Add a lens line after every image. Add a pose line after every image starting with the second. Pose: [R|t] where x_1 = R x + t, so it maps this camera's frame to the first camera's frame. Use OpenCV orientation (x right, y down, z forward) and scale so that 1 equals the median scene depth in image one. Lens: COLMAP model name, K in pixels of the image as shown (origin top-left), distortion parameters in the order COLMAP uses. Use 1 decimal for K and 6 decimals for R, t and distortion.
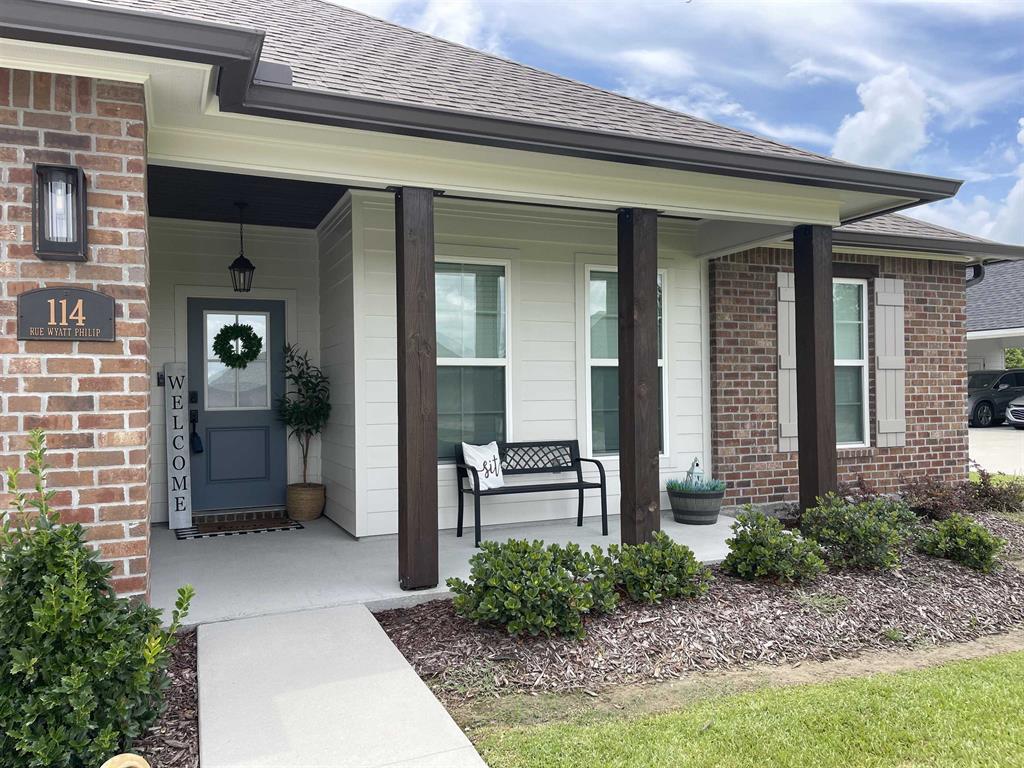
lens RADIAL K [[787.2, 0, 517.2], [0, 787.2, 385.1], [0, 0, 1]] dist [0.044986, -0.038603]
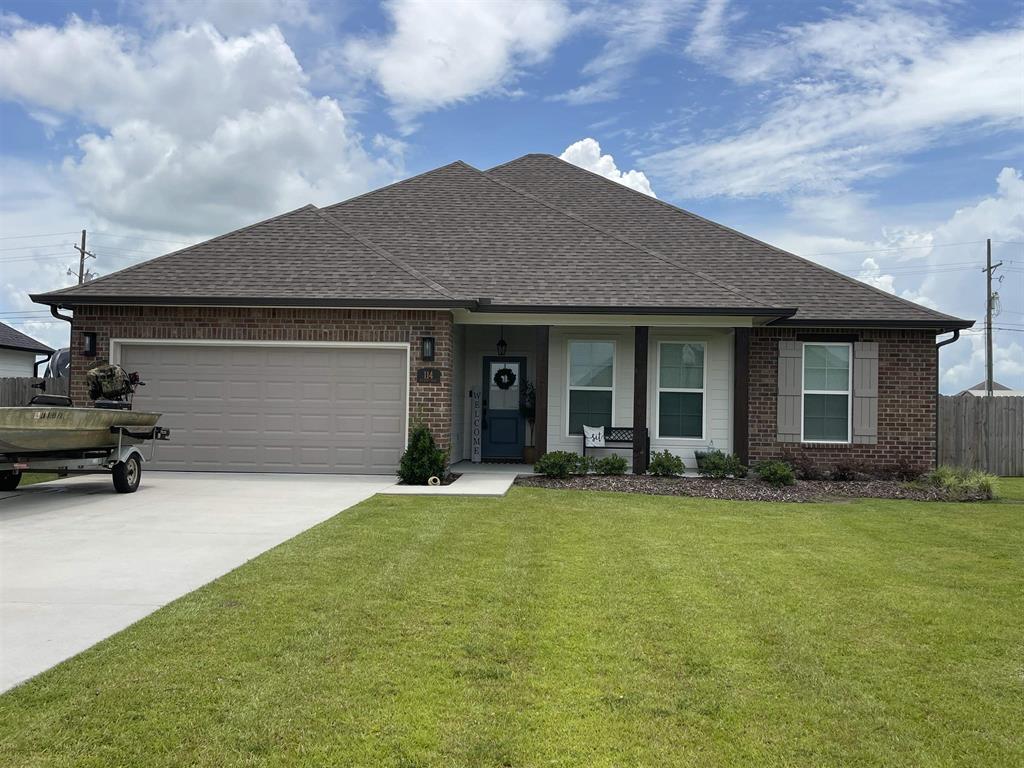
lens RADIAL K [[1029.4, 0, 504.9], [0, 1029.4, 387.9], [0, 0, 1]] dist [0.038250, 0.000000]
pose [[0.890752, 0.018010, -0.454133, 0.887811], [-0.026282, 0.999584, -0.011909, 0.007381], [0.453730, 0.022544, 0.890854, -1.429859]]
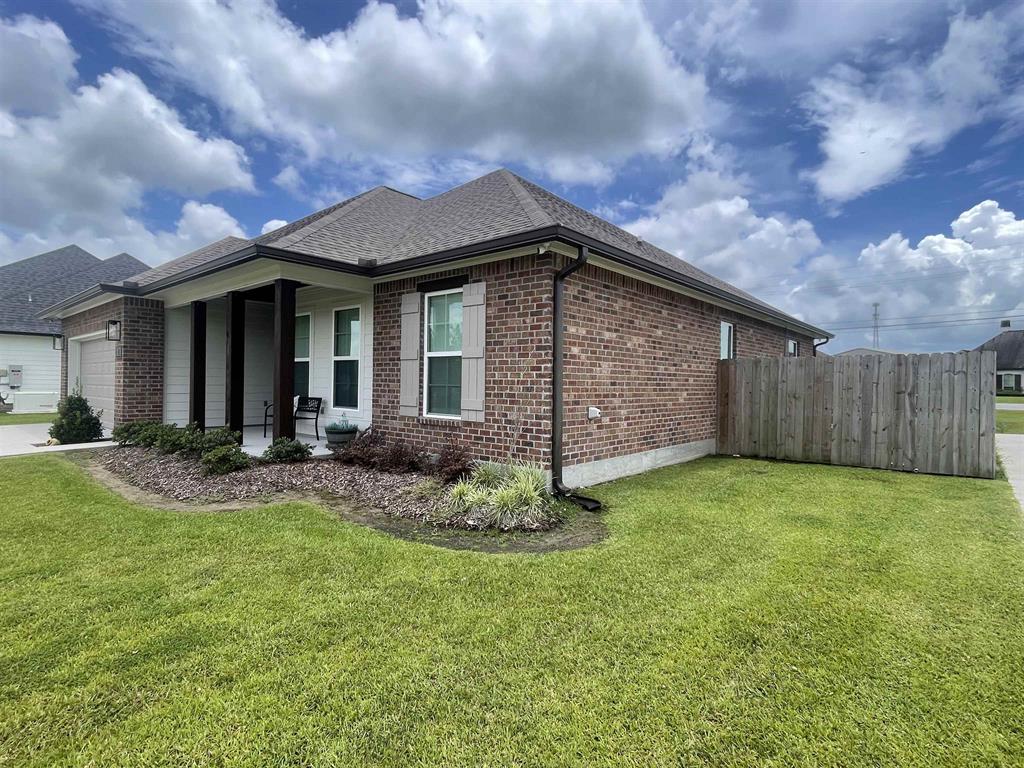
lens RADIAL K [[522.0, 0, 516.5], [0, 522.0, 375.5], [0, 0, 1]] dist [0.016124, 0.001087]
pose [[0.430872, 0.007377, -0.902383, 1.392901], [-0.007754, 0.999960, 0.004473, 0.003403], [0.902380, 0.005070, 0.430912, 0.815614]]
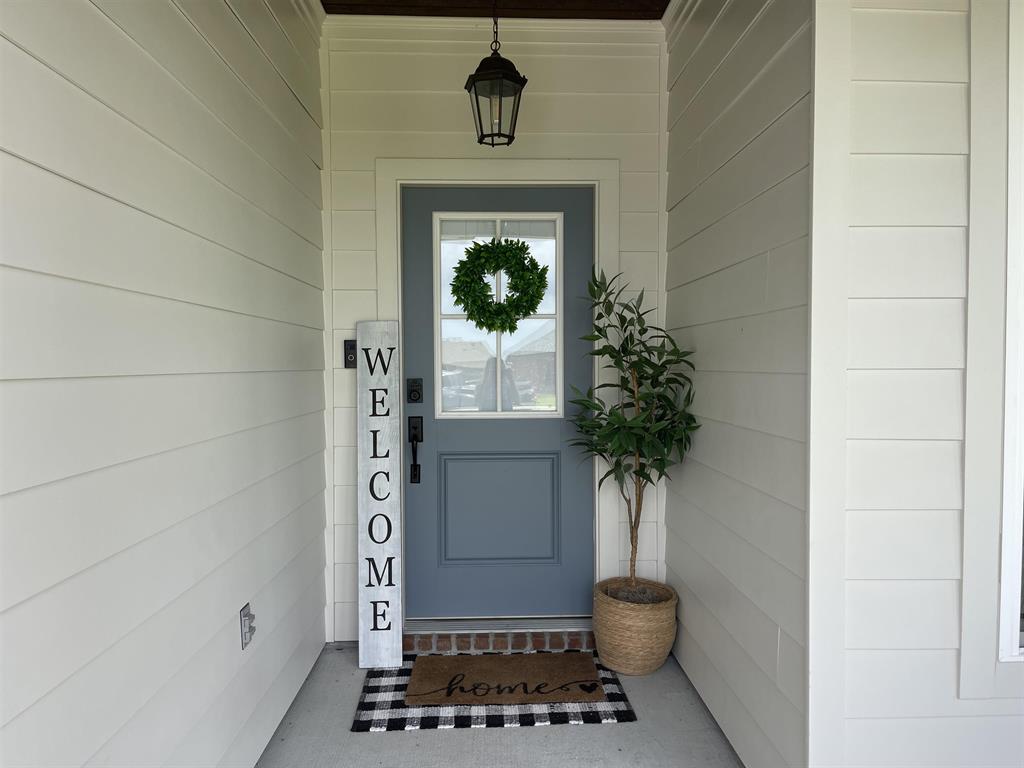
lens RADIAL K [[787.2, 0, 511.8], [0, 787.2, 384.2], [0, 0, 1]] dist [0.044986, -0.038603]
pose [[0.926545, 0.022411, -0.375516, -0.165976], [-0.005827, 0.998959, 0.045241, -0.011042], [0.376139, -0.039730, 0.925711, 0.560909]]
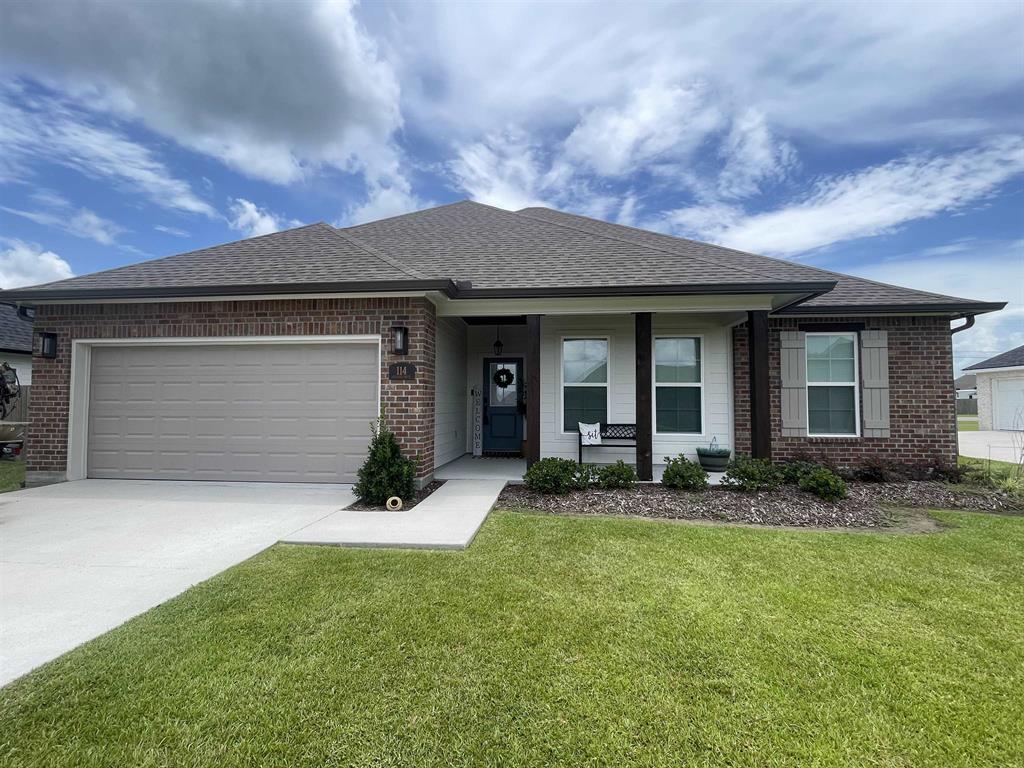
lens RADIAL K [[505.7, 0, 507.5], [0, 505.7, 379.5], [0, 0, 1]] dist [-0.000156, 0.000286]
pose [[0.869983, -0.009125, -0.492998, 0.376624], [-0.009069, 0.999364, -0.034500, 0.004943], [0.492999, 0.034485, 0.869346, -0.260393]]
